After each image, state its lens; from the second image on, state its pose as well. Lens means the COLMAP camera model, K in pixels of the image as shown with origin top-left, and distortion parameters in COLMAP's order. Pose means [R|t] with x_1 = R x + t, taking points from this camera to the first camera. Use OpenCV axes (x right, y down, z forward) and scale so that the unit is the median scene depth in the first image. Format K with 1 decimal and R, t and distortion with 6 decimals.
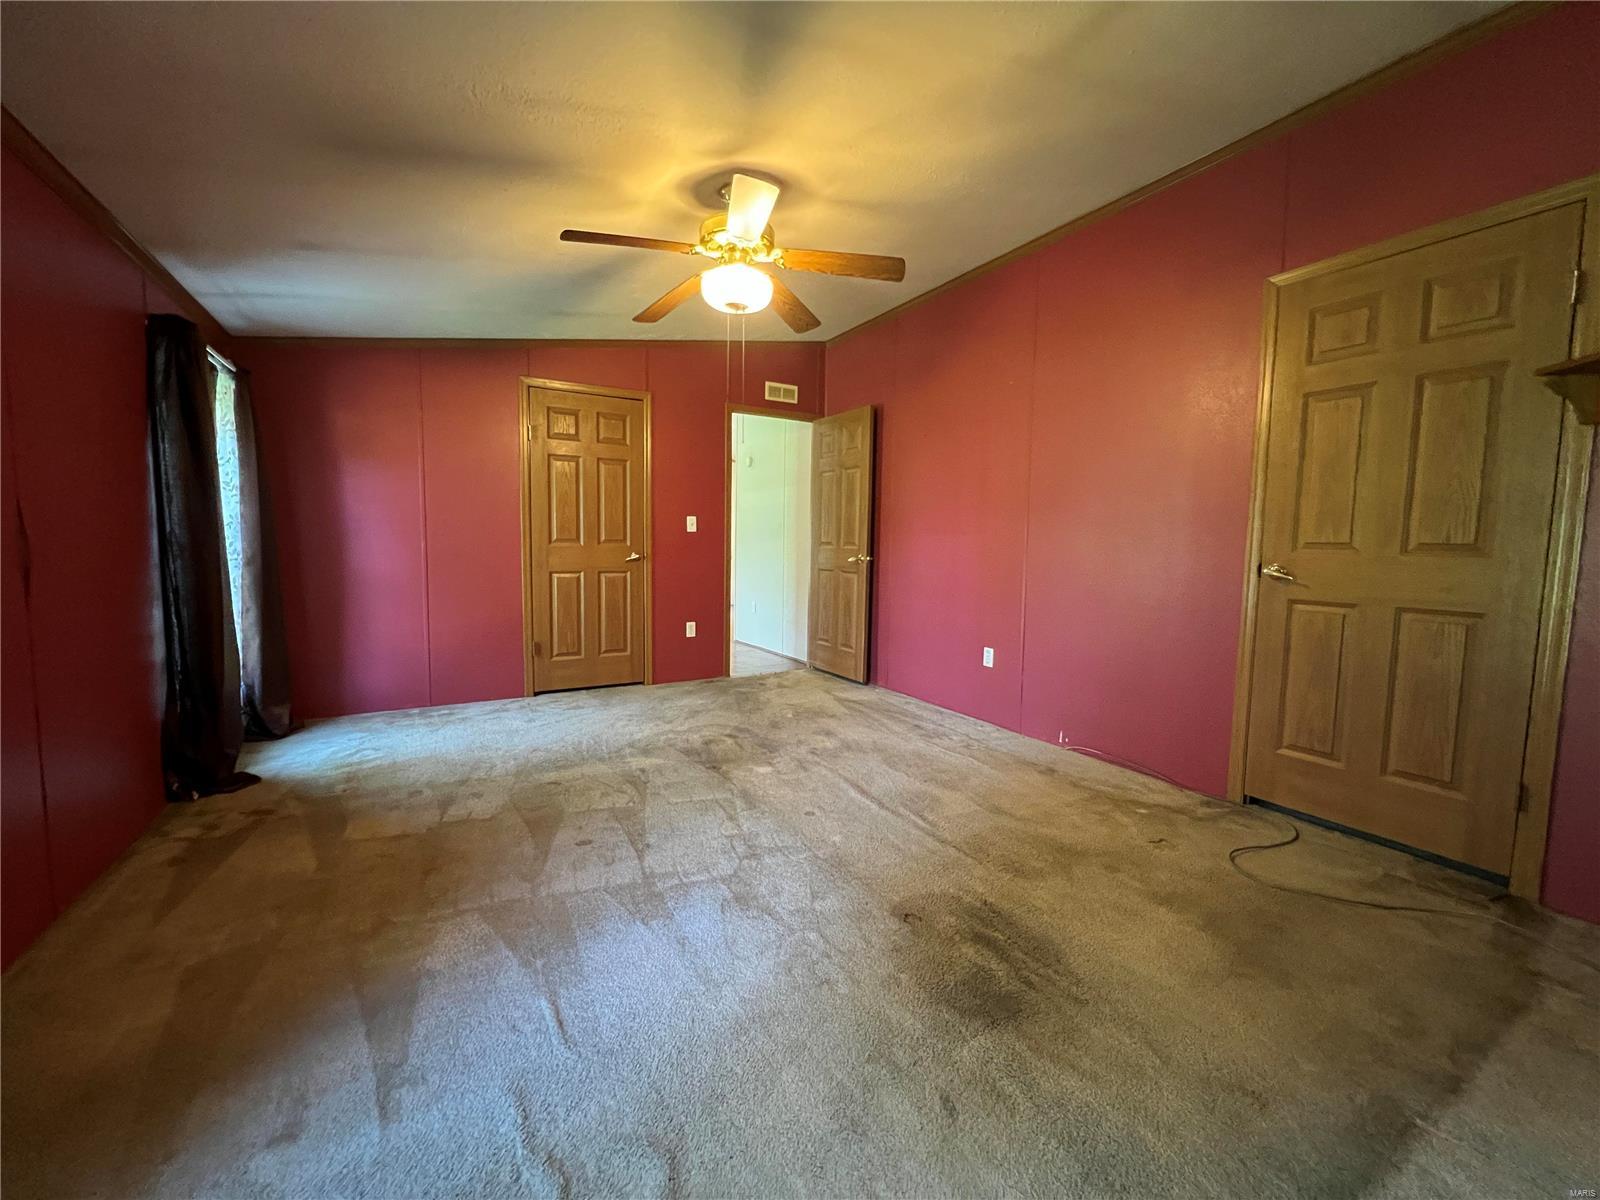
lens RADIAL K [[646.4, 0, 789.4], [0, 646.4, 587.5], [0, 0, 1]] dist [-0.002382, 0.000389]
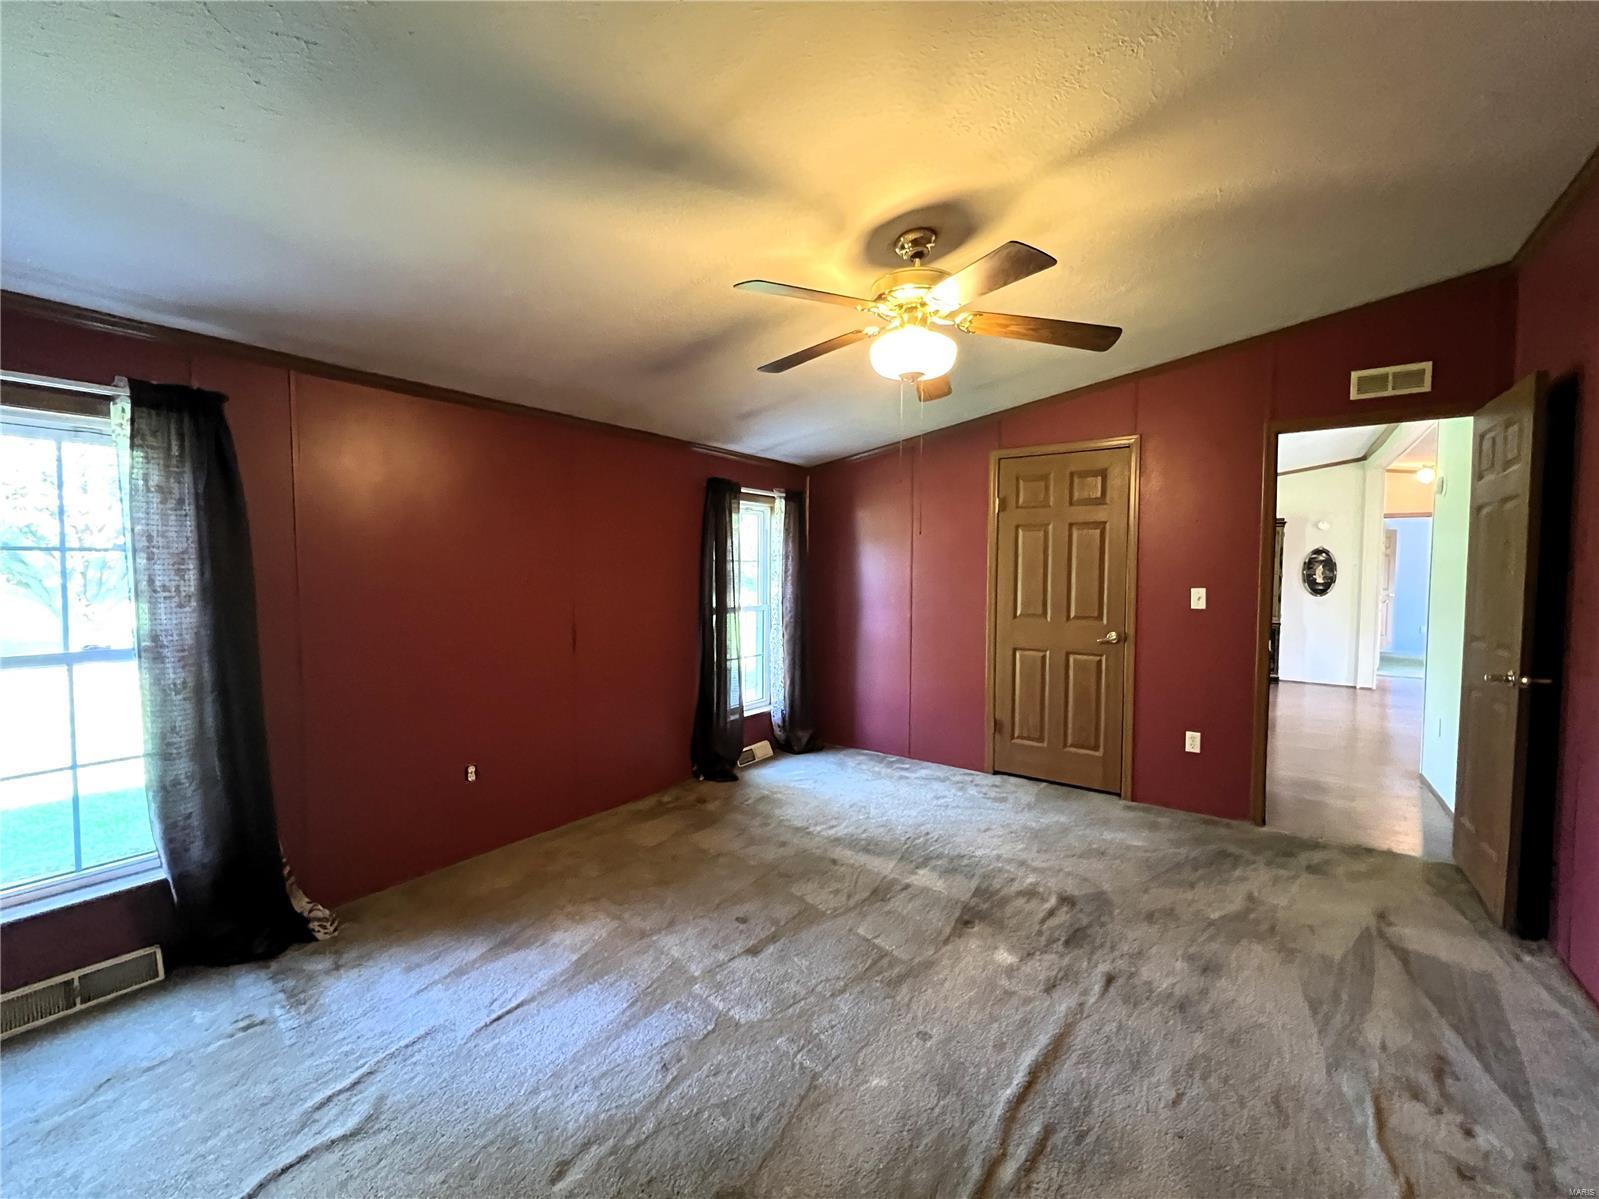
lens RADIAL K [[655.3, 0, 800.9], [0, 655.3, 589.1], [0, 0, 1]] dist [-0.001412, 0.000197]
pose [[0.413174, 0.018369, -0.910467, 0.488855], [-0.061058, 0.998106, -0.007571, -0.109291], [0.908603, 0.058719, 0.413513, 0.404854]]
